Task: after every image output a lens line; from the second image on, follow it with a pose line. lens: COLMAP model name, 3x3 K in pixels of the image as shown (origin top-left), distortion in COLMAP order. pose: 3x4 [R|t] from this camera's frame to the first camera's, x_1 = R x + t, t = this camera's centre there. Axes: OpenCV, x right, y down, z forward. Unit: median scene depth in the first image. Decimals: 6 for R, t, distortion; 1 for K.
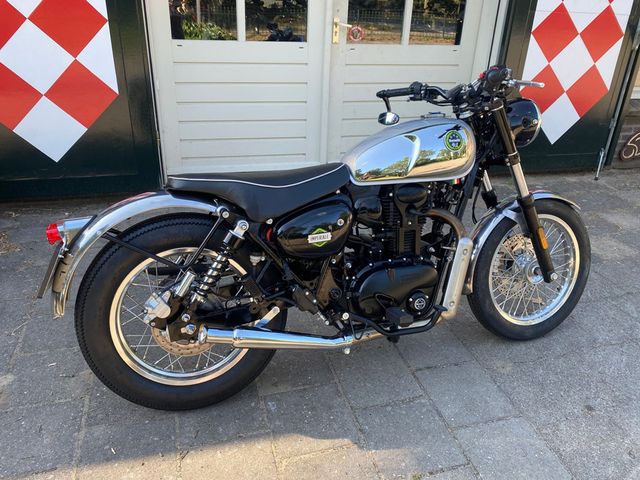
lens RADIAL K [[477.3, 0, 320.0], [0, 477.3, 240.0], [0, 0, 1]] dist [0.005969, -0.009481]
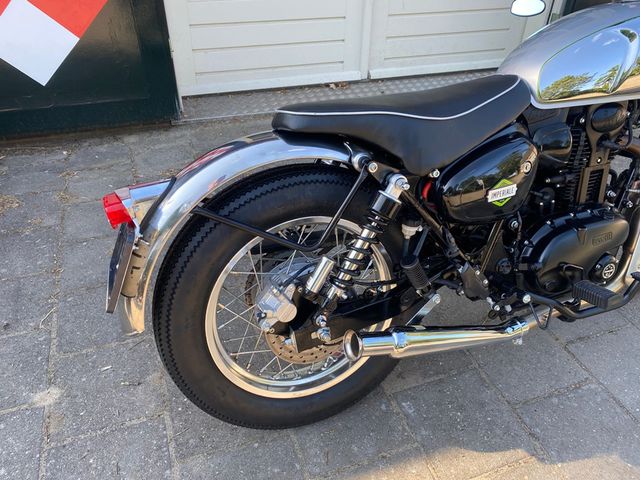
lens RADIAL K [[485.4, 0, 320.0], [0, 485.4, 240.0], [0, 0, 1]] dist [0.008986, -0.012007]
pose [[0.997844, -0.052541, 0.039319, -0.278979], [0.044730, 0.982954, 0.178325, -0.071381], [-0.048018, -0.176182, 0.983186, 0.301203]]
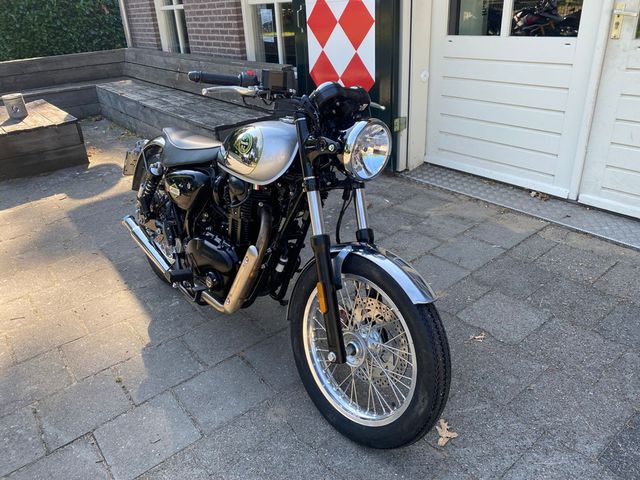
lens RADIAL K [[485.1, 0, 321.7], [0, 485.1, 230.9], [0, 0, 1]] dist [0.004845, -0.004691]
pose [[0.379562, 0.341158, -0.859967, 1.295370], [-0.342544, 0.915290, 0.211917, -0.314930], [0.859416, 0.214141, 0.464271, 0.715486]]
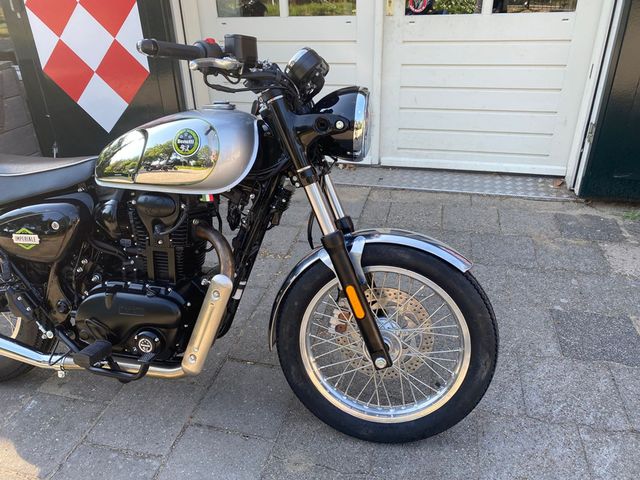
lens RADIAL K [[485.4, 0, 320.0], [0, 485.4, 240.0], [0, 0, 1]] dist [0.008986, -0.012007]
pose [[0.863525, 0.179456, -0.471295, 0.850253], [-0.165193, 0.983639, 0.071870, -0.150056], [0.476482, 0.015793, 0.879042, 0.449464]]
